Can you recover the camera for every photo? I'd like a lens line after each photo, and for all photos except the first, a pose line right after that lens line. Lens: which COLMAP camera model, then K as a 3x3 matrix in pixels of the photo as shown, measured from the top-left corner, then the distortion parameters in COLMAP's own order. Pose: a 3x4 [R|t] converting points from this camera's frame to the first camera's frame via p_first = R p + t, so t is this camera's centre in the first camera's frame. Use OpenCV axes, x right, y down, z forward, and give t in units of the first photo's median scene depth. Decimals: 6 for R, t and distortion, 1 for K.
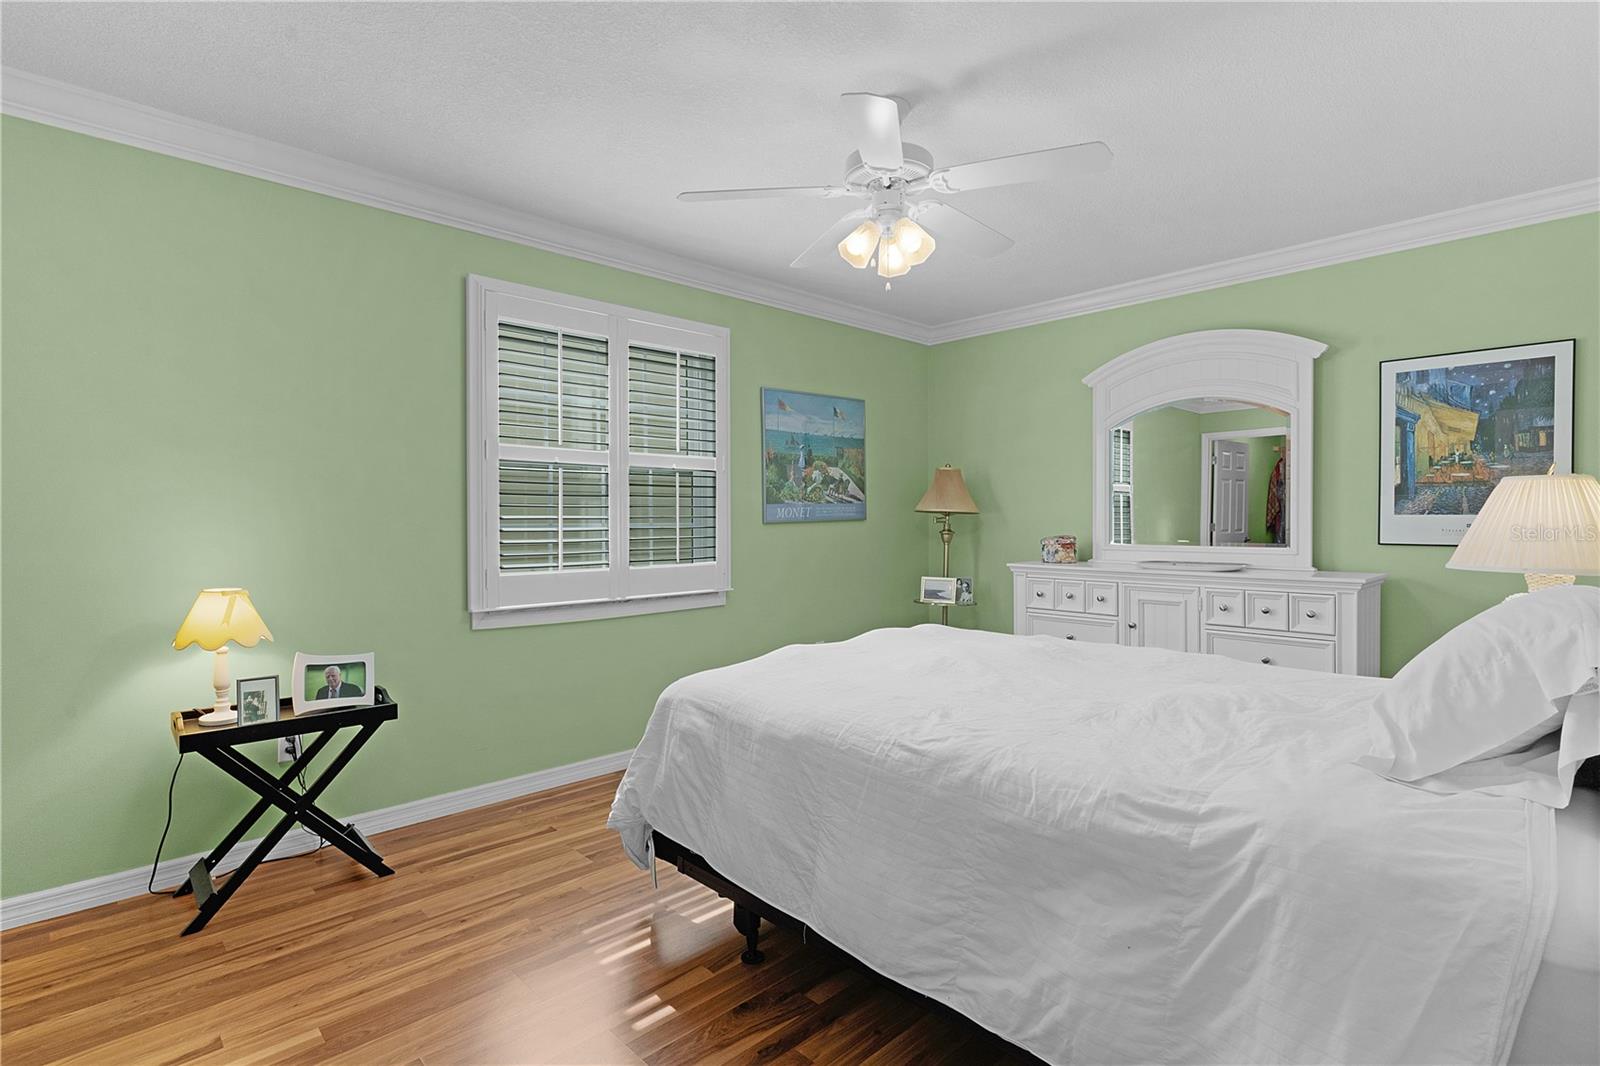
lens RADIAL K [[777.5, 0, 797.7], [0, 777.5, 529.3], [0, 0, 1]] dist [-0.000124, 0.000770]
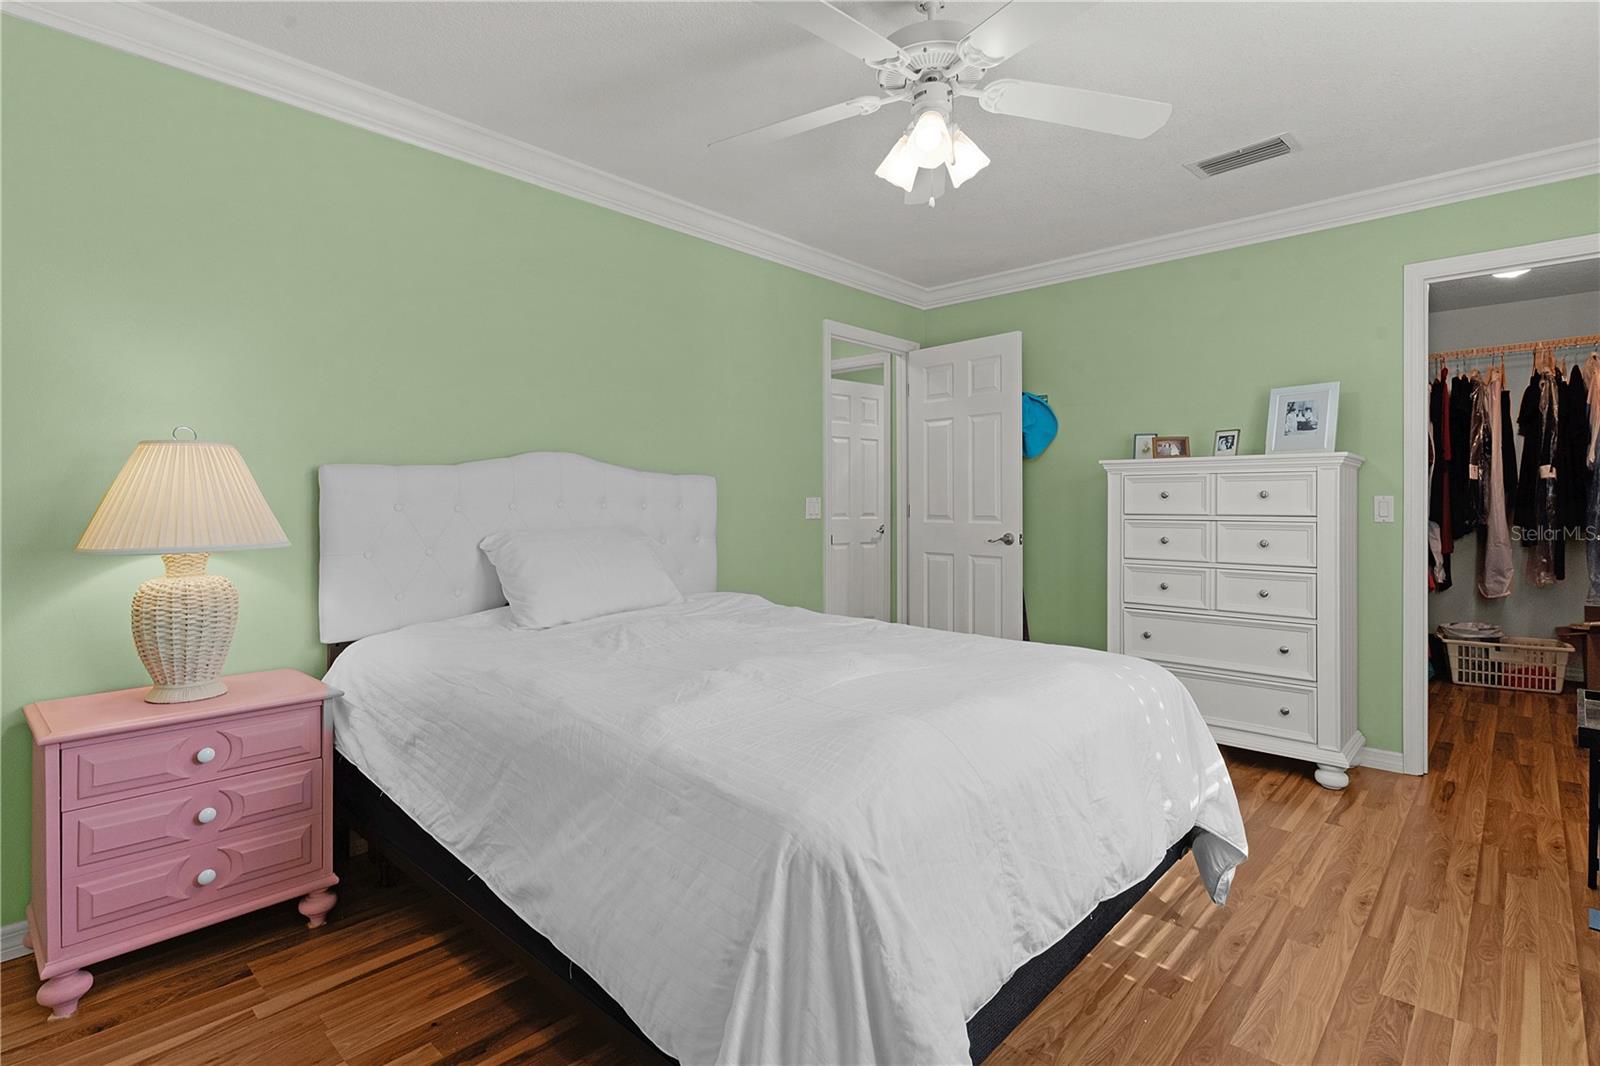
lens RADIAL K [[777.5, 0, 802.2], [0, 777.5, 522.7], [0, 0, 1]] dist [-0.000124, 0.000770]
pose [[-0.999106, -0.001899, -0.042233, 0.301450], [-0.002629, 0.999848, 0.017250, 0.018212], [0.042194, 0.017345, -0.998959, 1.903017]]
